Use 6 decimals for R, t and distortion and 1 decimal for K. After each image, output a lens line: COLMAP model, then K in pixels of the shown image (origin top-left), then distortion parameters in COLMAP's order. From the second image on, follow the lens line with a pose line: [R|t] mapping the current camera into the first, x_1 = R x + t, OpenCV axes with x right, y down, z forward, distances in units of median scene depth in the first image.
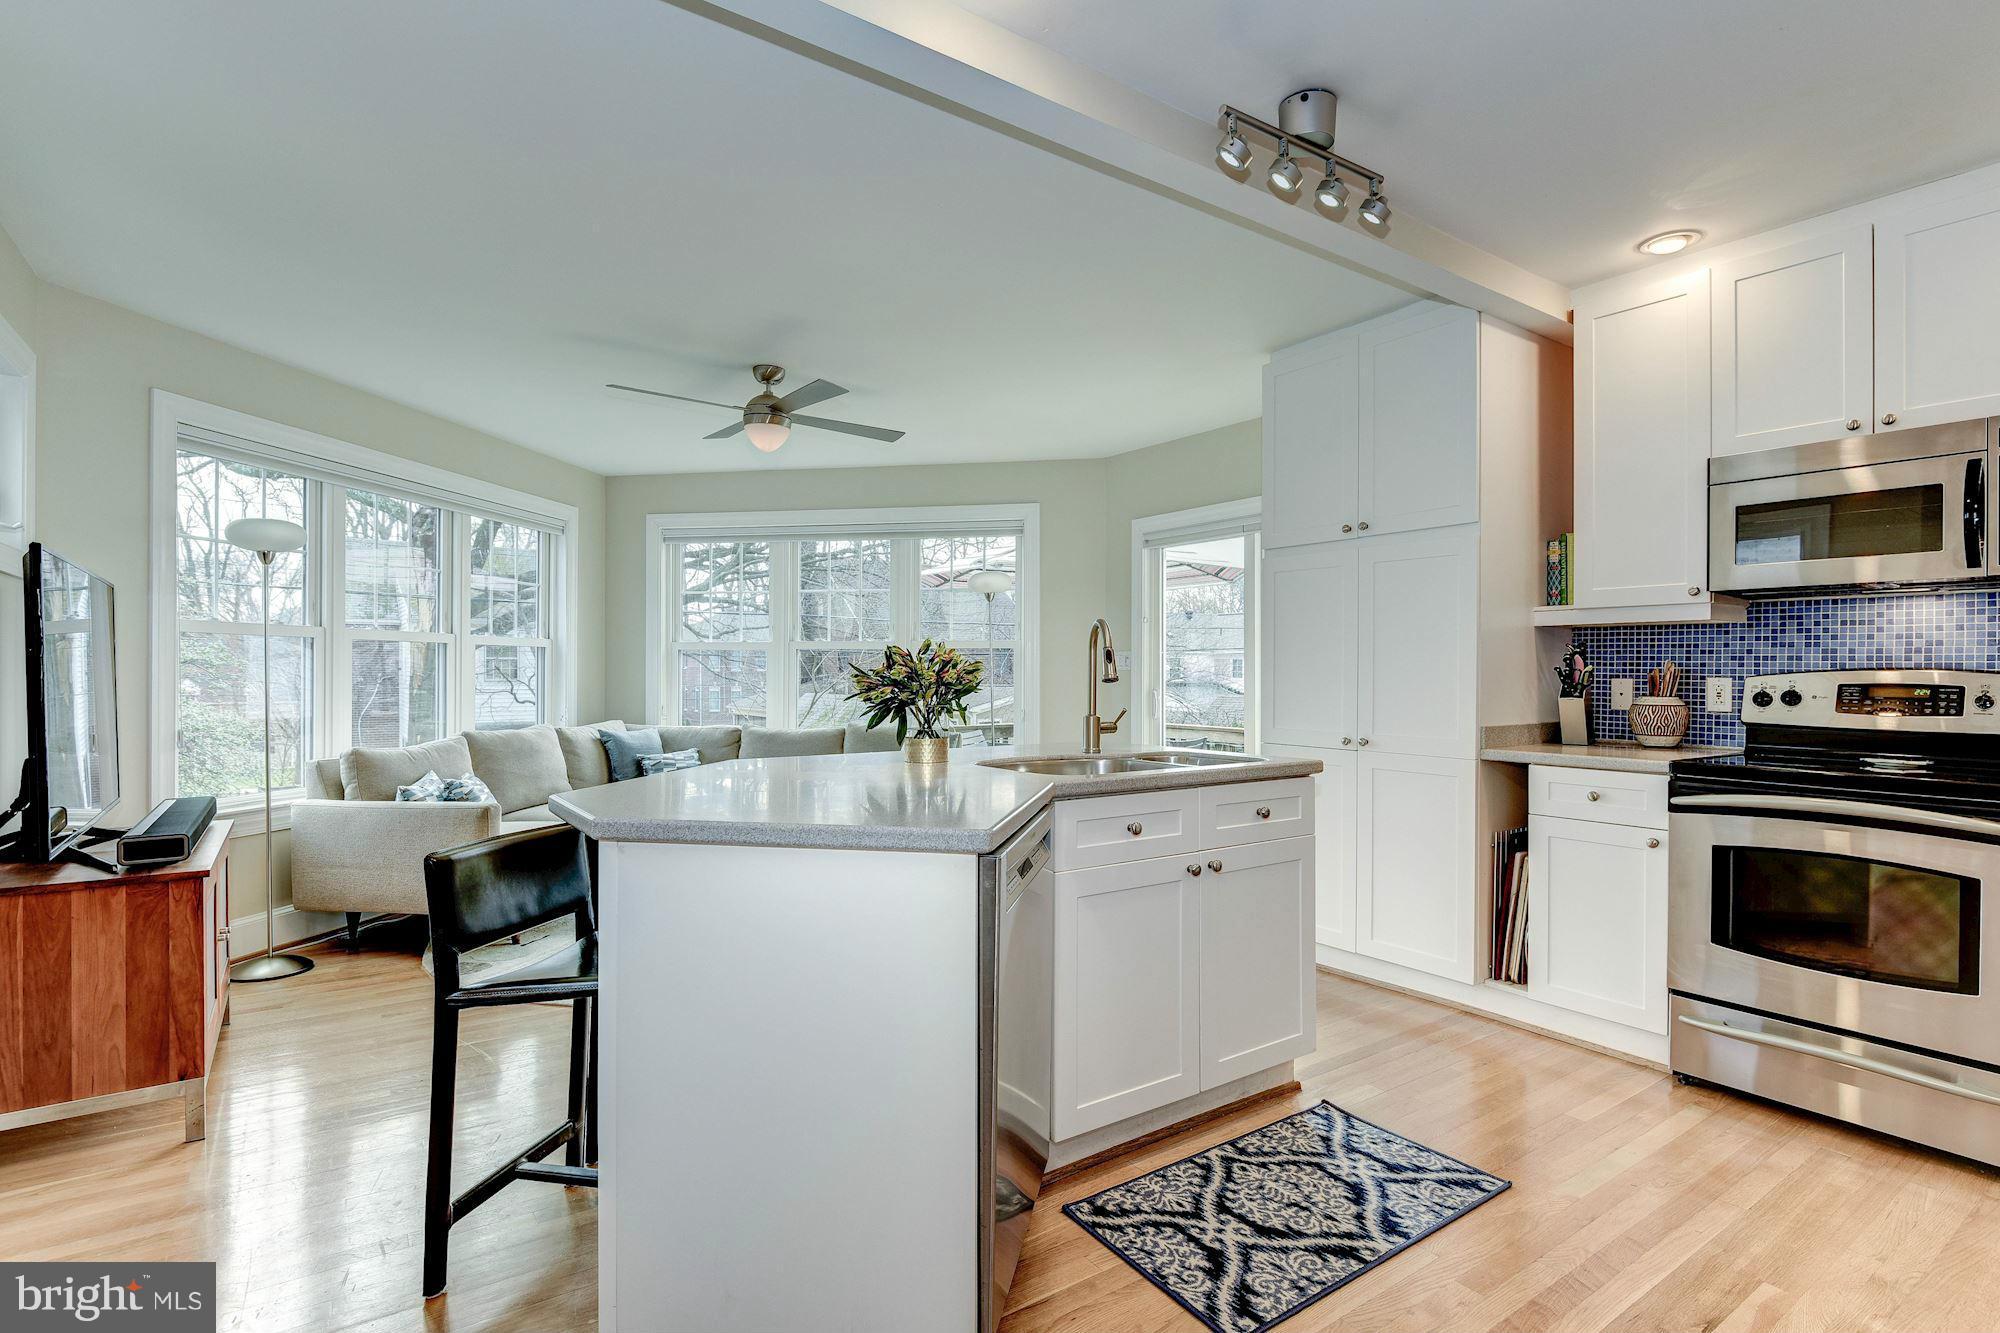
lens RADIAL K [[978.0, 0, 1007.0], [0, 978.0, 671.0], [0, 0, 1]] dist [-0.003920, -0.000347]
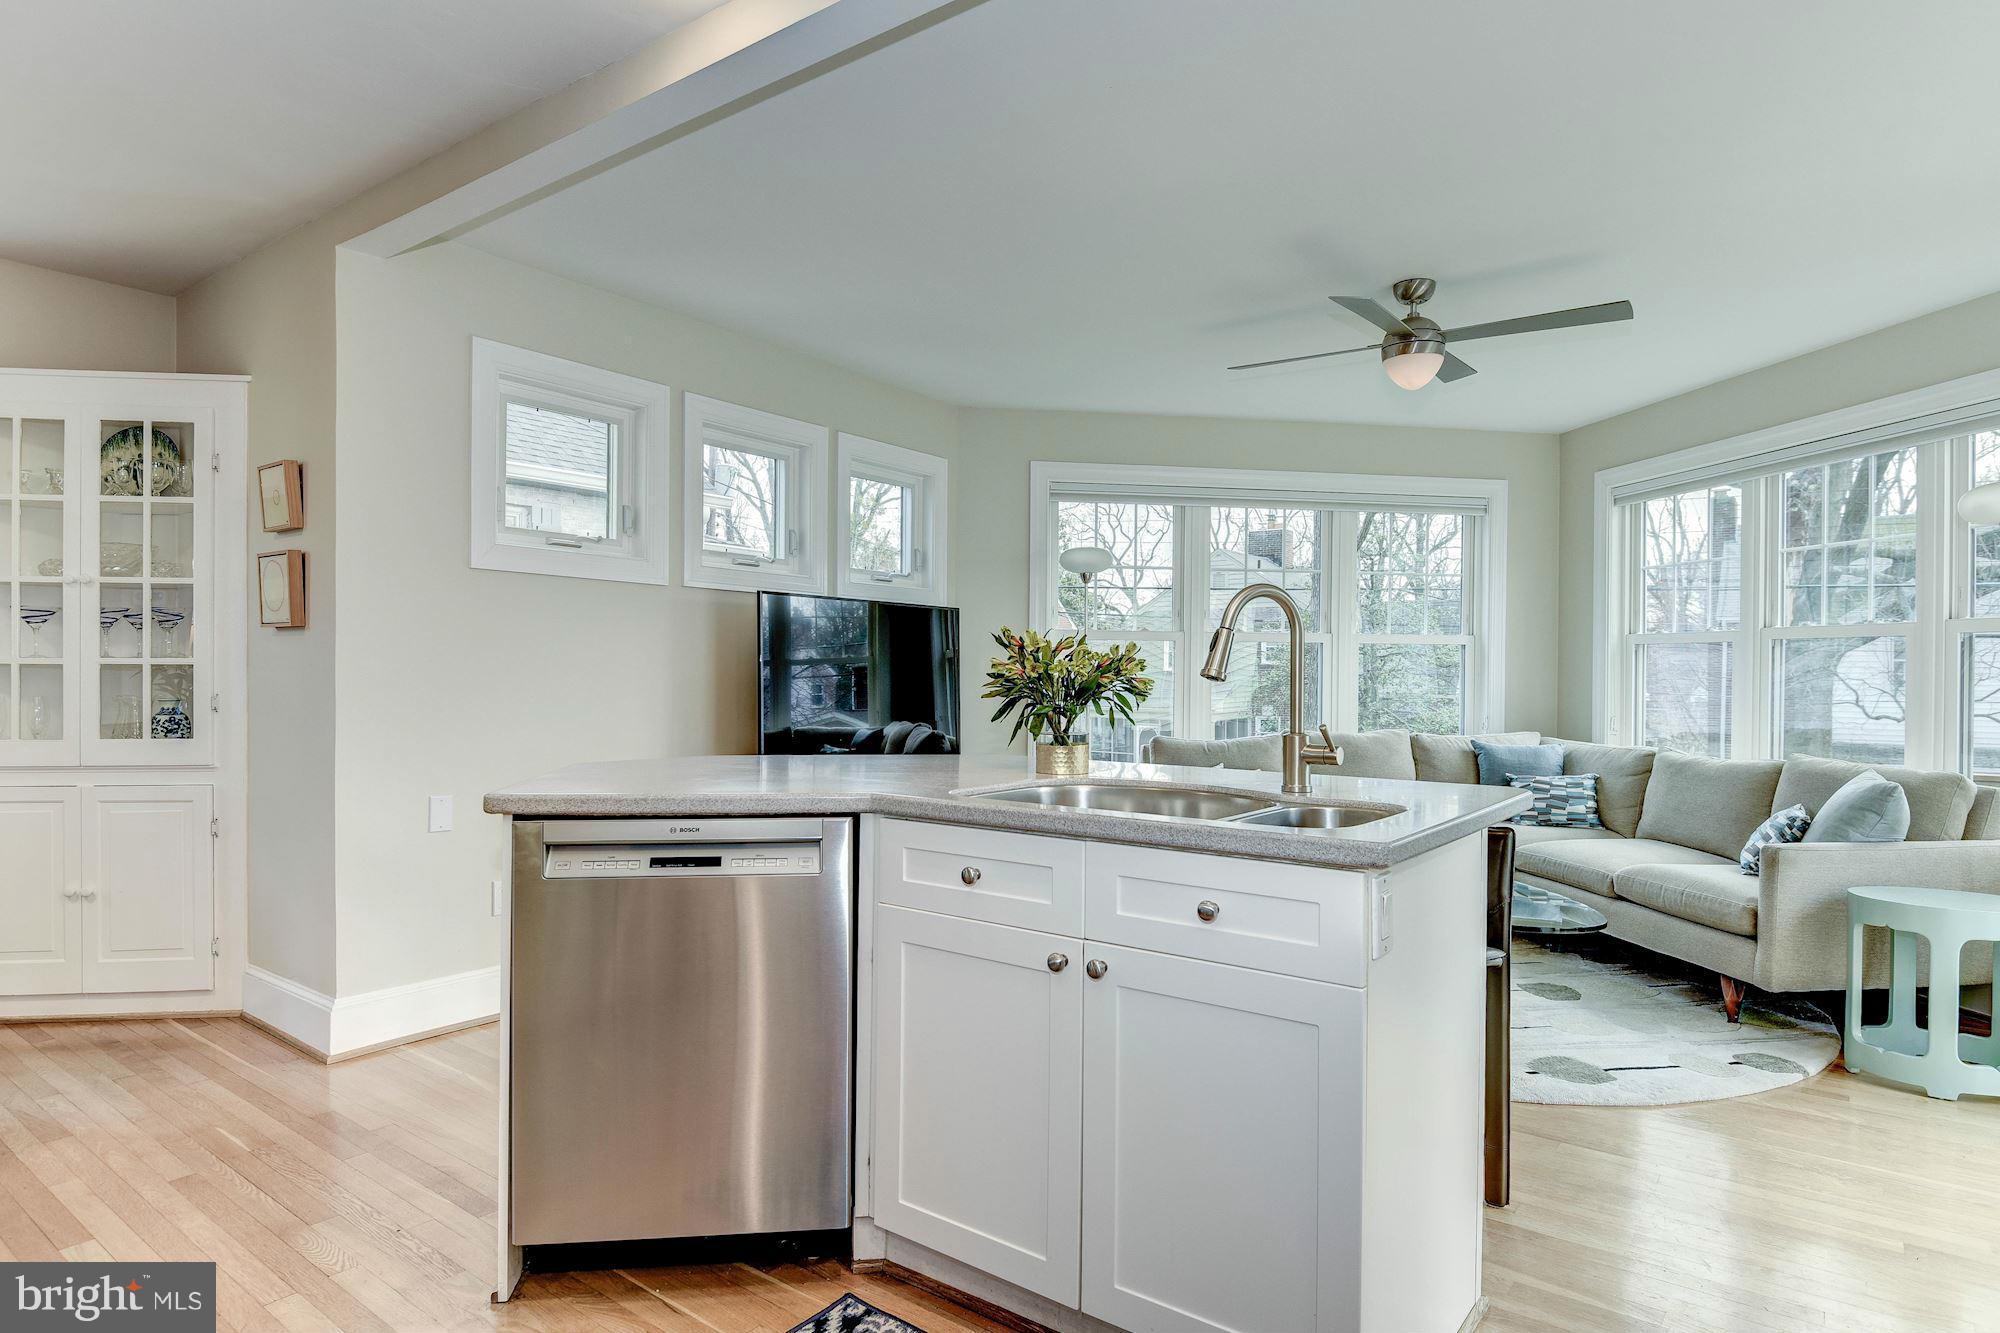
lens RADIAL K [[1112.4, 0, 993.3], [0, 1112.4, 674.0], [0, 0, 1]] dist [-0.019931, -0.001203]
pose [[0.299563, 0.001809, -0.954075, 0.556809], [-0.004549, 0.999990, 0.000468, 0.005725], [0.954066, 0.004200, 0.299568, 0.459130]]
